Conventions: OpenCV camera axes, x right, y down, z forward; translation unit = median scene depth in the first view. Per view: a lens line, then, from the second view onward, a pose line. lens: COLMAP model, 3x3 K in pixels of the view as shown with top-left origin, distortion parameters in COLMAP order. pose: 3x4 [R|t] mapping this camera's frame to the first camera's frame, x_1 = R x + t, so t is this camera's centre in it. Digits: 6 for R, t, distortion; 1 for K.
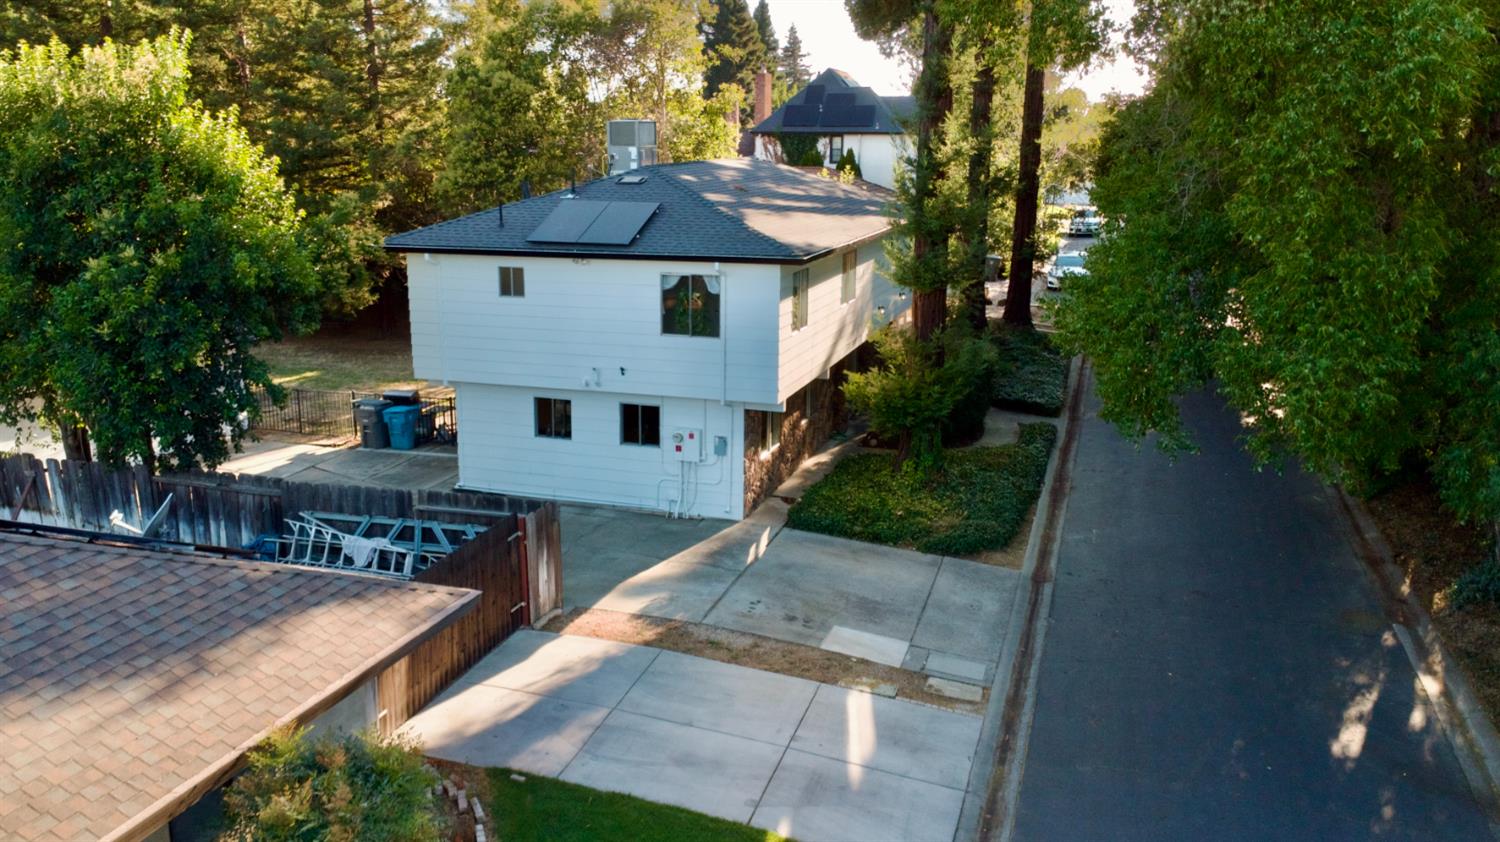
lens RADIAL K [[1203.0, 0, 750.0], [0, 1203.0, 421.0], [0, 0, 1]] dist [-0.001290, -0.000335]
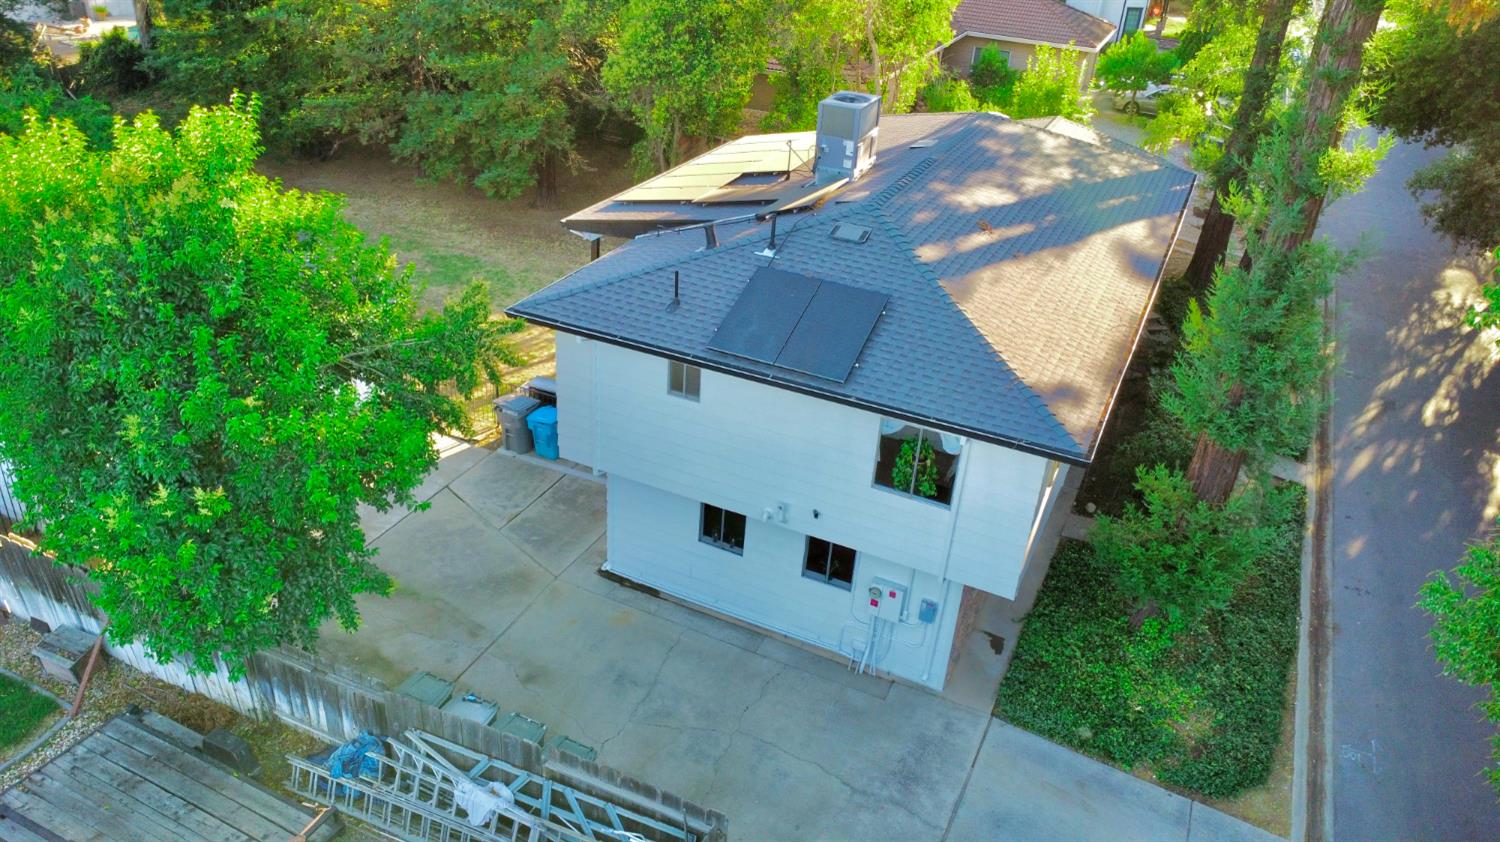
lens RADIAL K [[1086.8, 0, 750.0], [0, 1086.8, 421.0], [0, 0, 1]] dist [-0.042433, 0.000463]
pose [[0.988294, 0.117172, -0.097700, -0.084583], [-0.087083, 0.959096, 0.269354, -0.280458], [0.125264, -0.257693, 0.958073, 0.326723]]
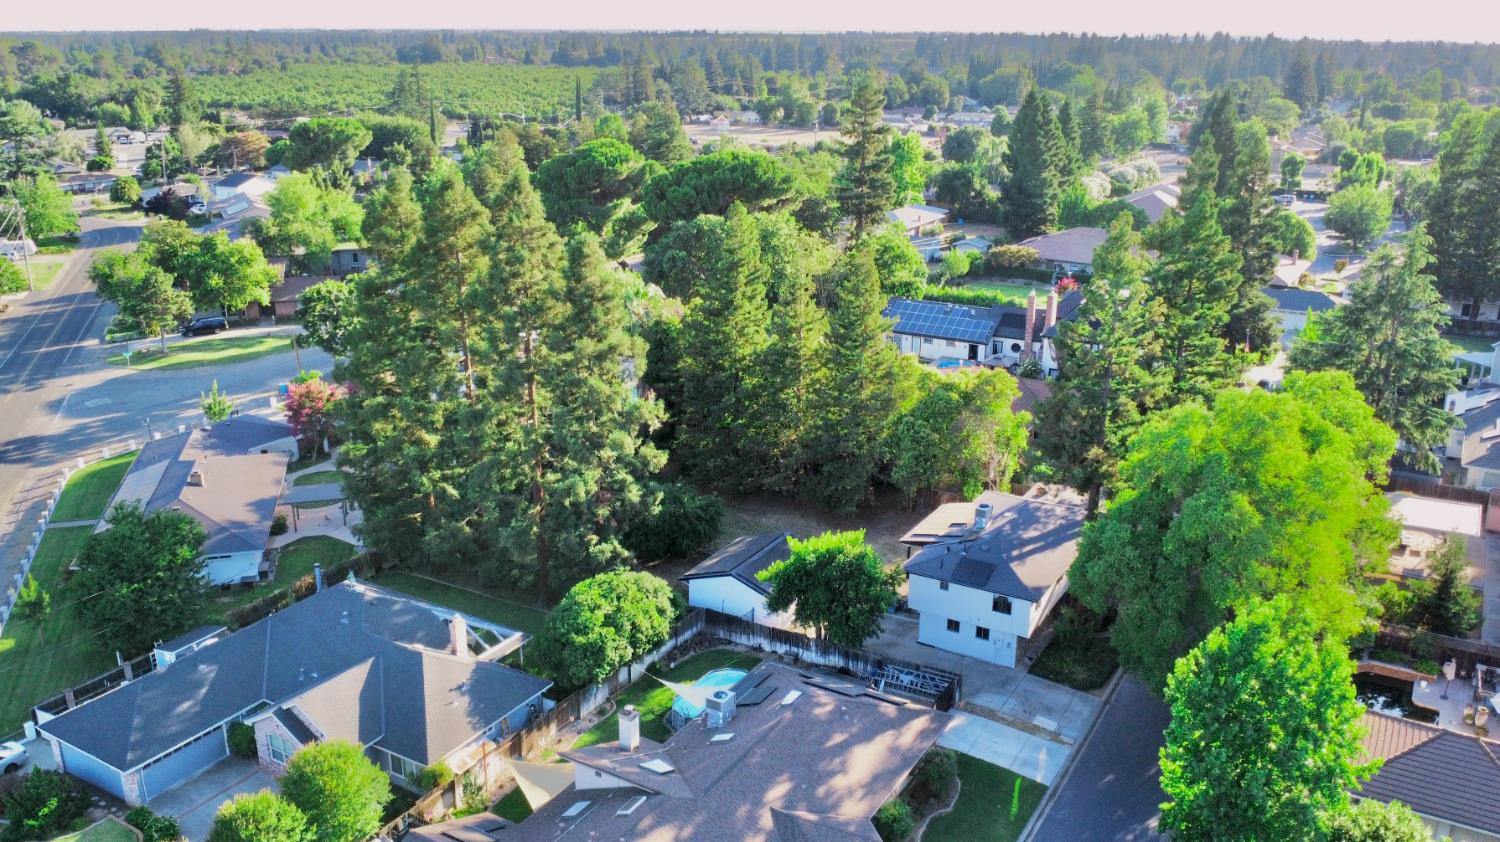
lens RADIAL K [[1140.9, 0, 745.1], [0, 1140.9, 455.1], [0, 0, 1]] dist [-0.041196, 0.000858]
pose [[0.966638, 0.073442, -0.245393, 0.002156], [-0.047650, 0.992850, 0.109443, -0.745992], [0.251676, -0.094099, 0.963226, -1.927922]]
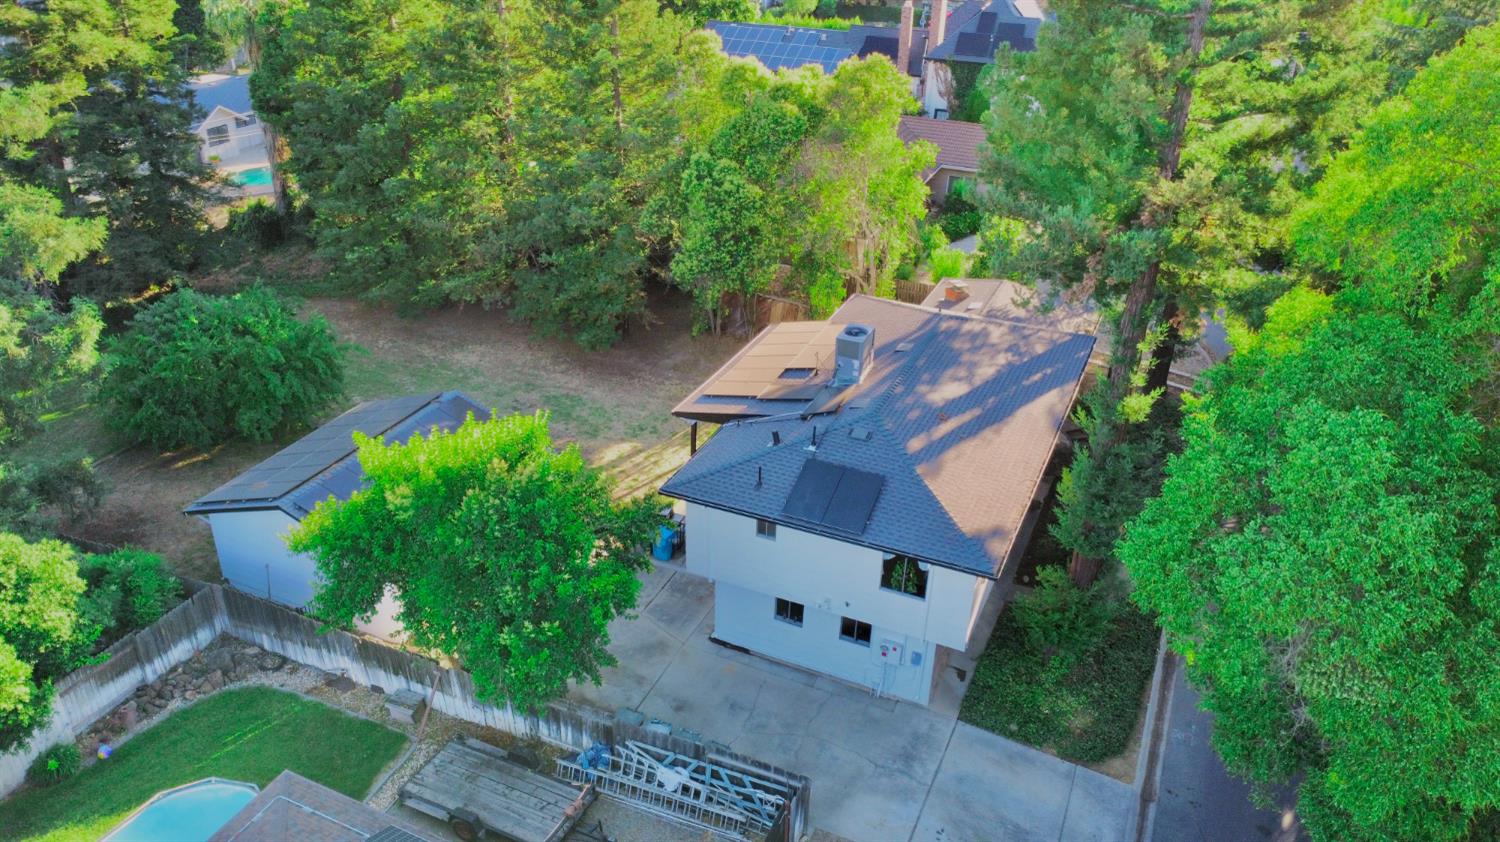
lens RADIAL K [[1071.3, 0, 750.0], [0, 1071.3, 421.0], [0, 0, 1]] dist [-0.041426, 0.001069]
pose [[0.991712, 0.074068, -0.104986, -0.101211], [-0.045788, 0.967202, 0.249846, -0.516110], [0.120048, -0.242968, 0.962577, -0.097159]]
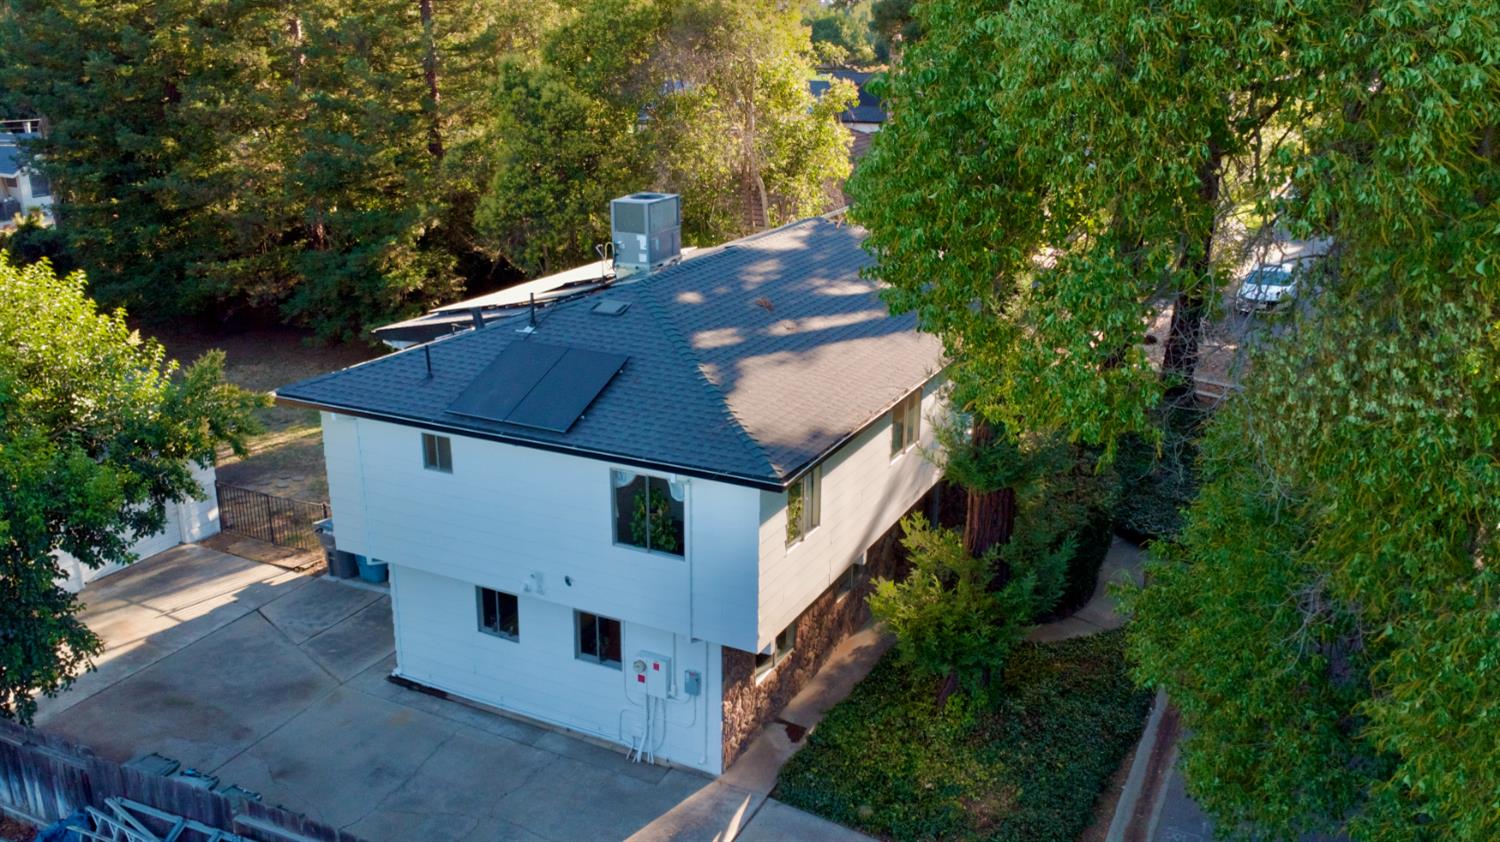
lens RADIAL K [[1223.2, 0, 750.0], [0, 1223.2, 421.0], [0, 0, 1]] dist [0.010623, -0.019401]
pose [[0.986647, 0.051529, -0.154504, 0.121105], [-0.039287, 0.995918, 0.081266, -0.206529], [0.158061, -0.074111, 0.984644, 0.253128]]
